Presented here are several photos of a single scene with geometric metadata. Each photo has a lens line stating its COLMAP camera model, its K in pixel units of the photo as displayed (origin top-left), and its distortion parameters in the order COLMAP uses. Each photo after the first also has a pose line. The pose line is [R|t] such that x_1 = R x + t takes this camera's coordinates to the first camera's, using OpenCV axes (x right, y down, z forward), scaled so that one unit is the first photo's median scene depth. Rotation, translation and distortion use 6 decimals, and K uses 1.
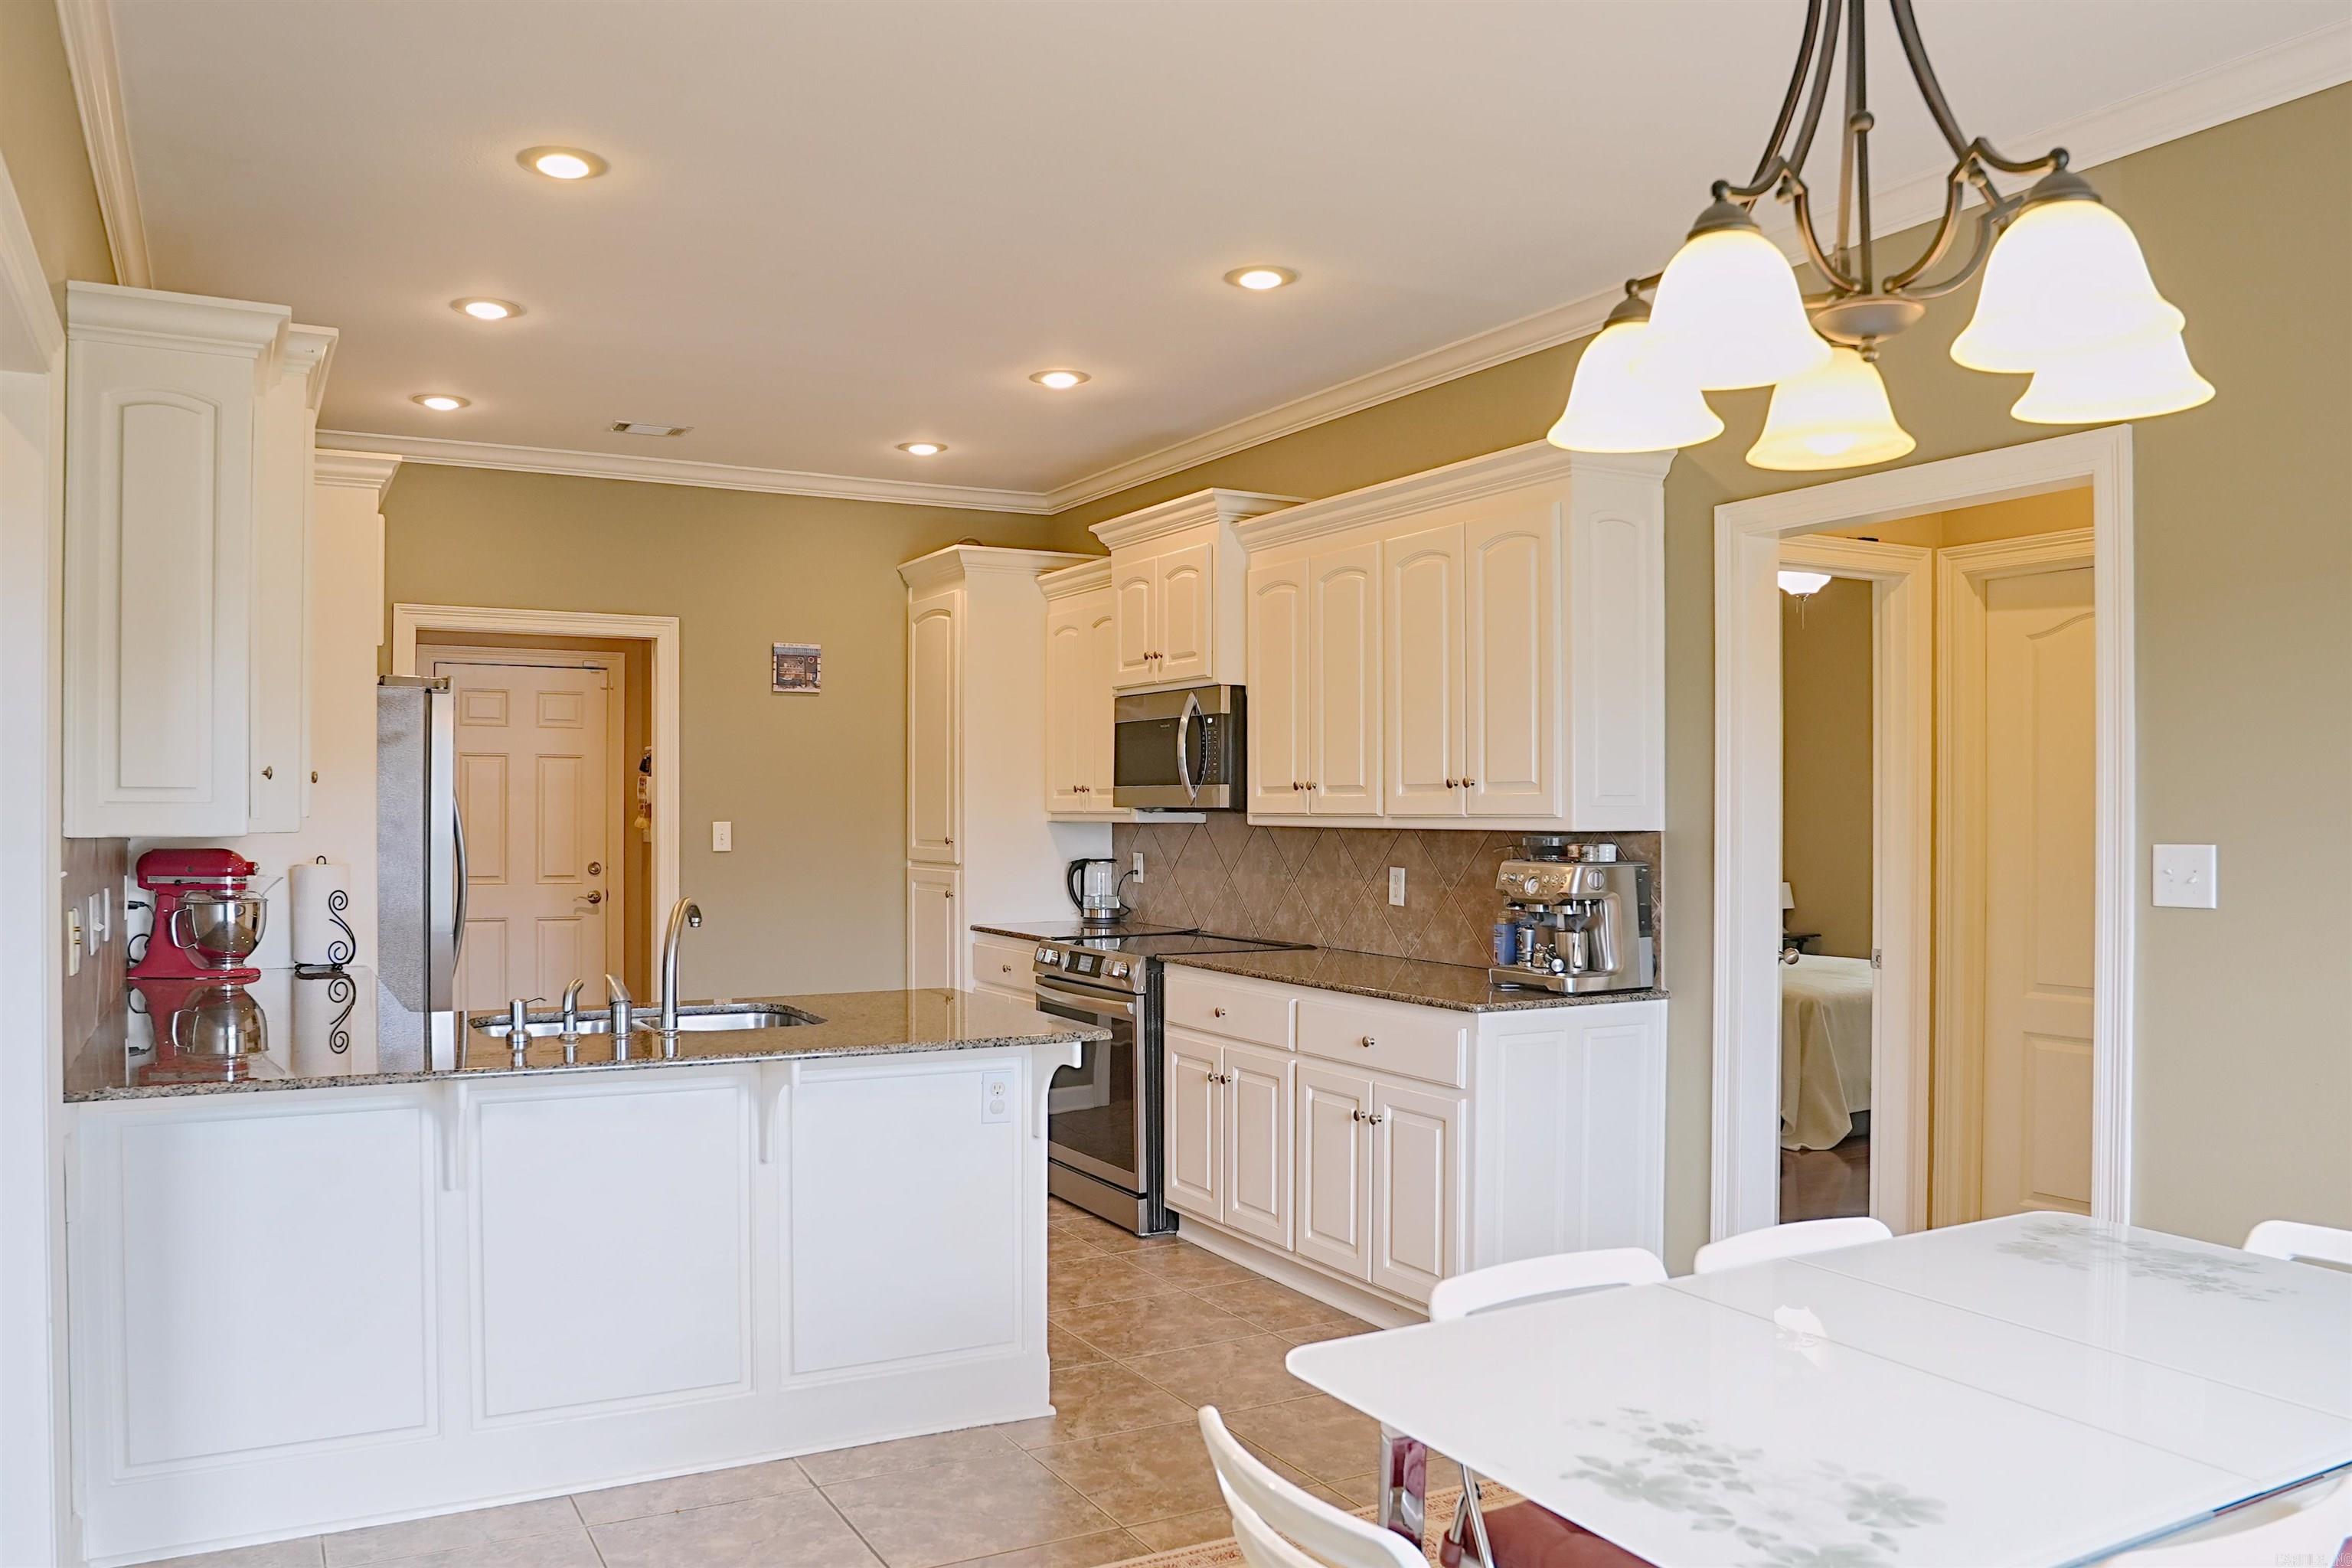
lens RADIAL K [[1639.4, 0, 1189.4], [0, 1639.4, 829.0], [0, 0, 1]] dist [-0.083798, 0.014230]
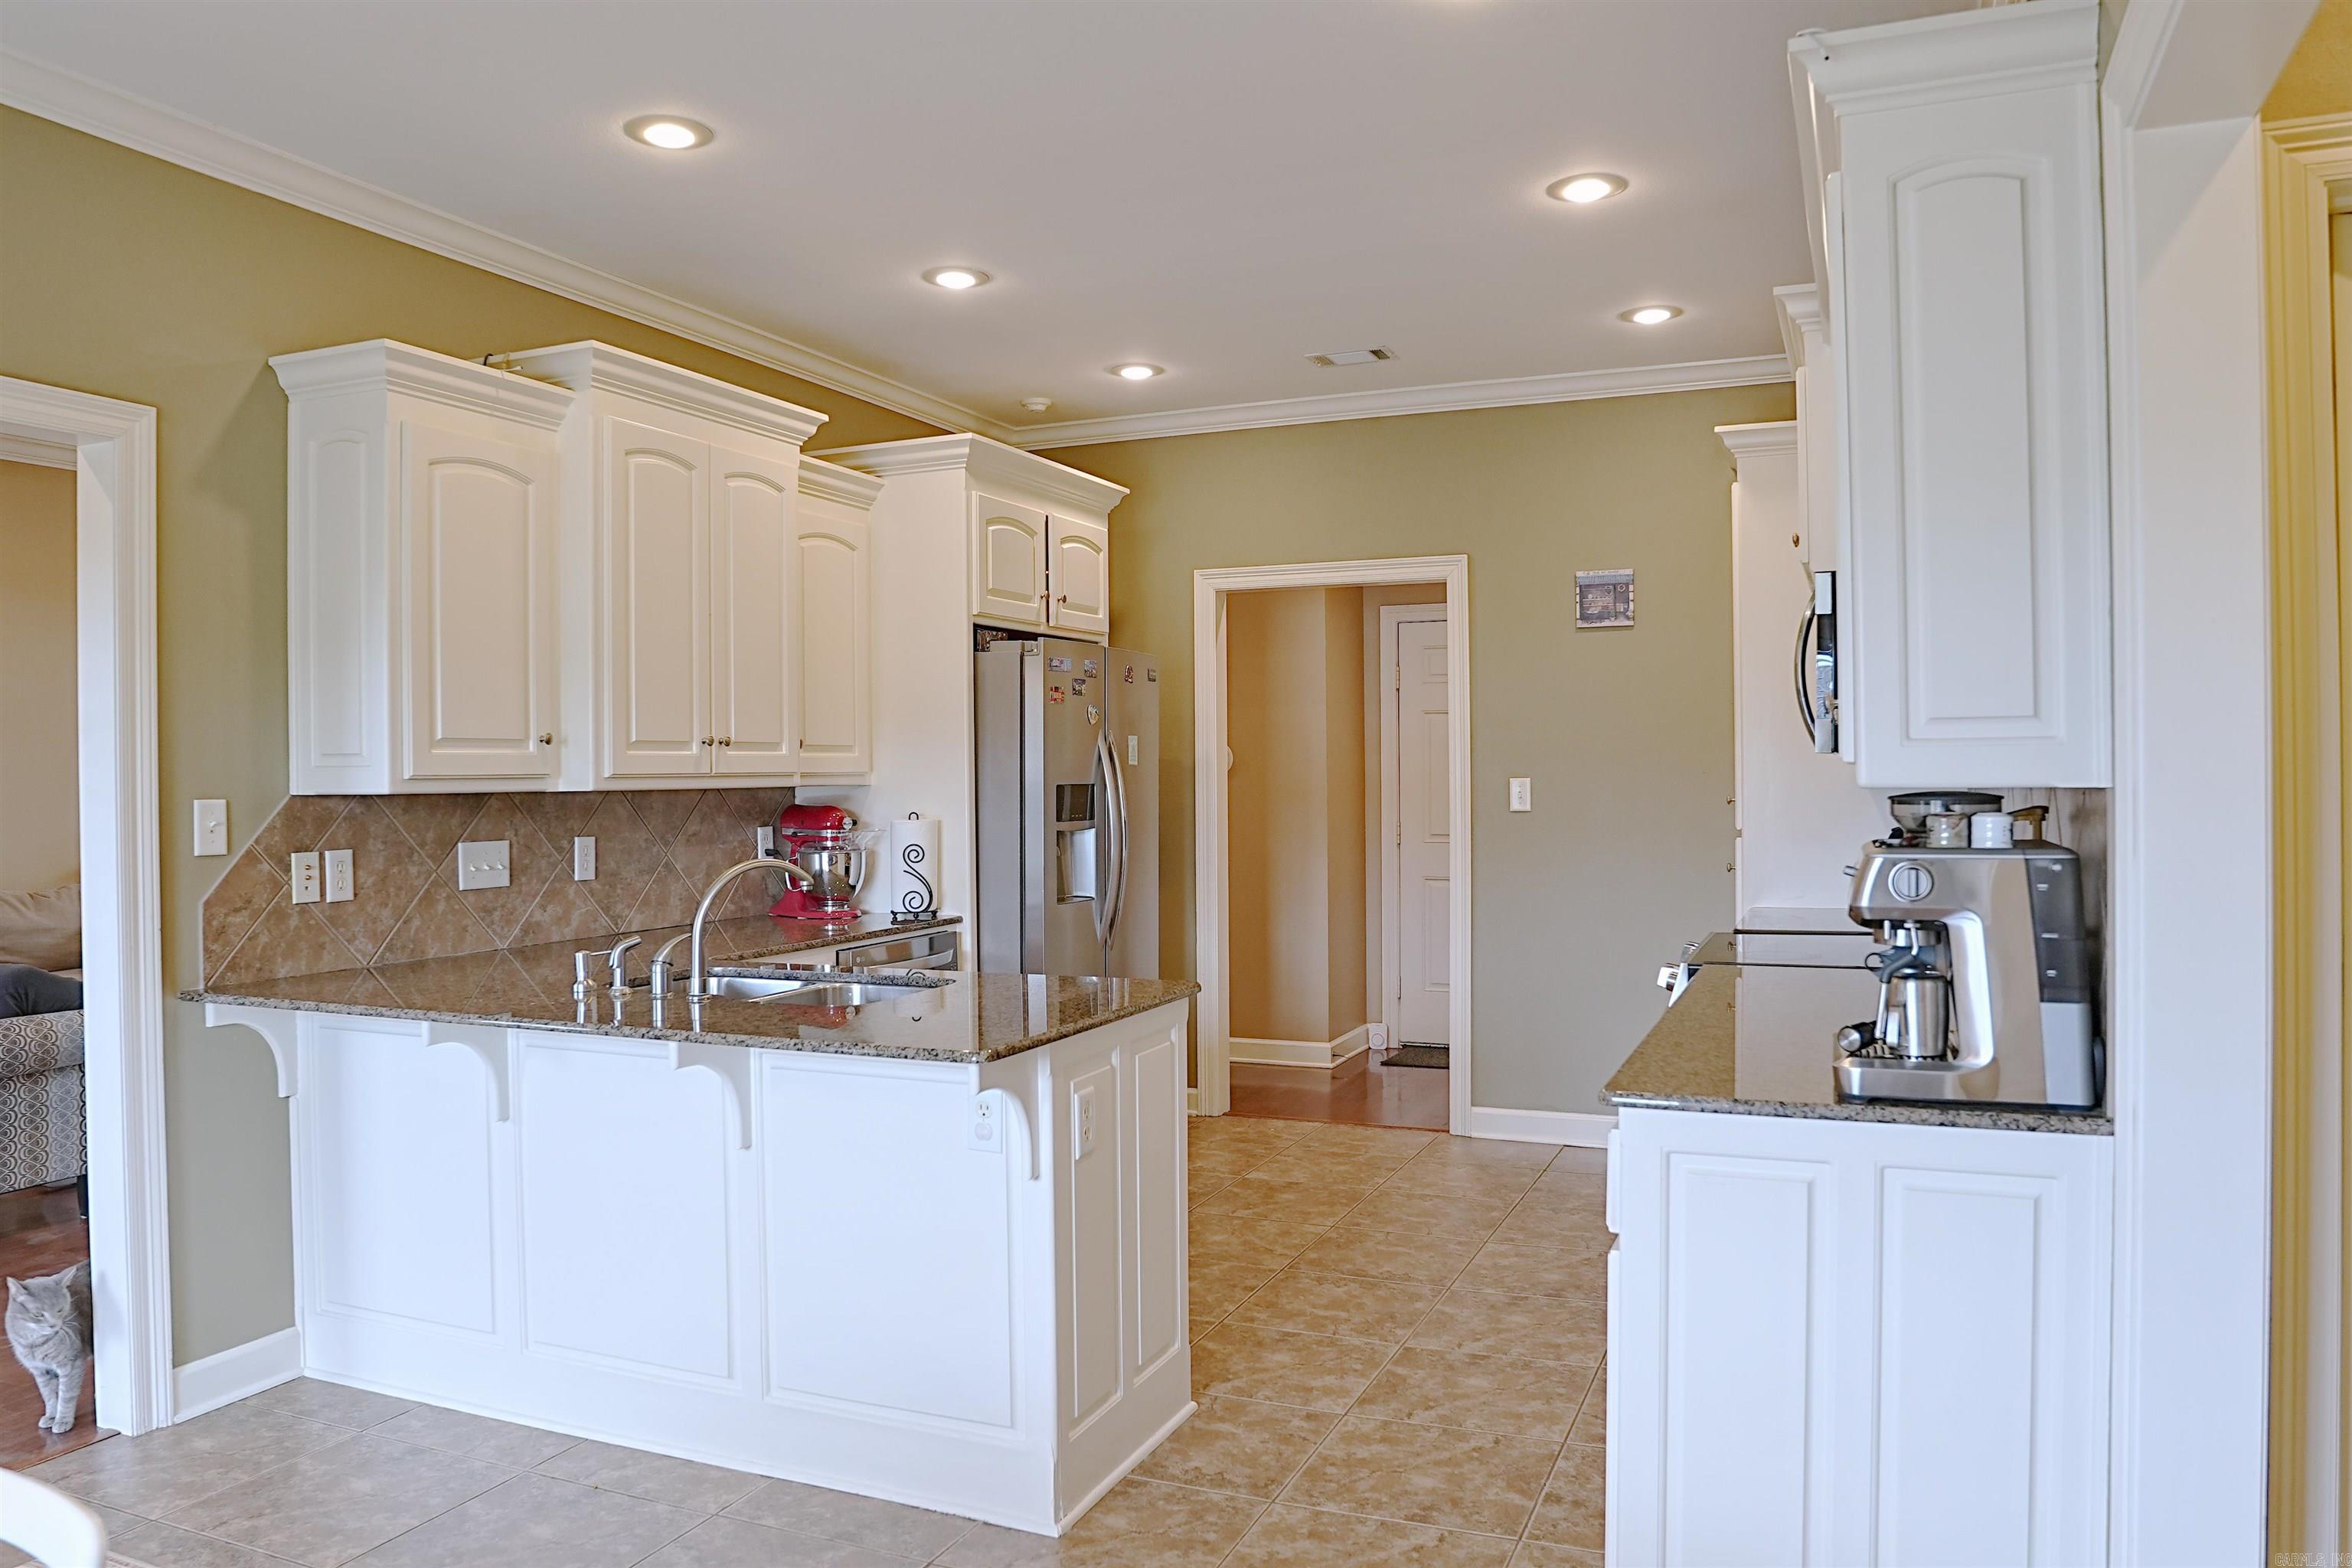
lens RADIAL K [[1639.4, 0, 1178.1], [0, 1639.4, 783.6], [0, 0, 1]] dist [-0.083798, 0.014230]
pose [[0.632781, -0.003189, -0.774325, 0.455659], [0.002761, 0.999994, -0.001862, -0.000247], [0.774326, -0.000960, 0.632786, 0.455395]]
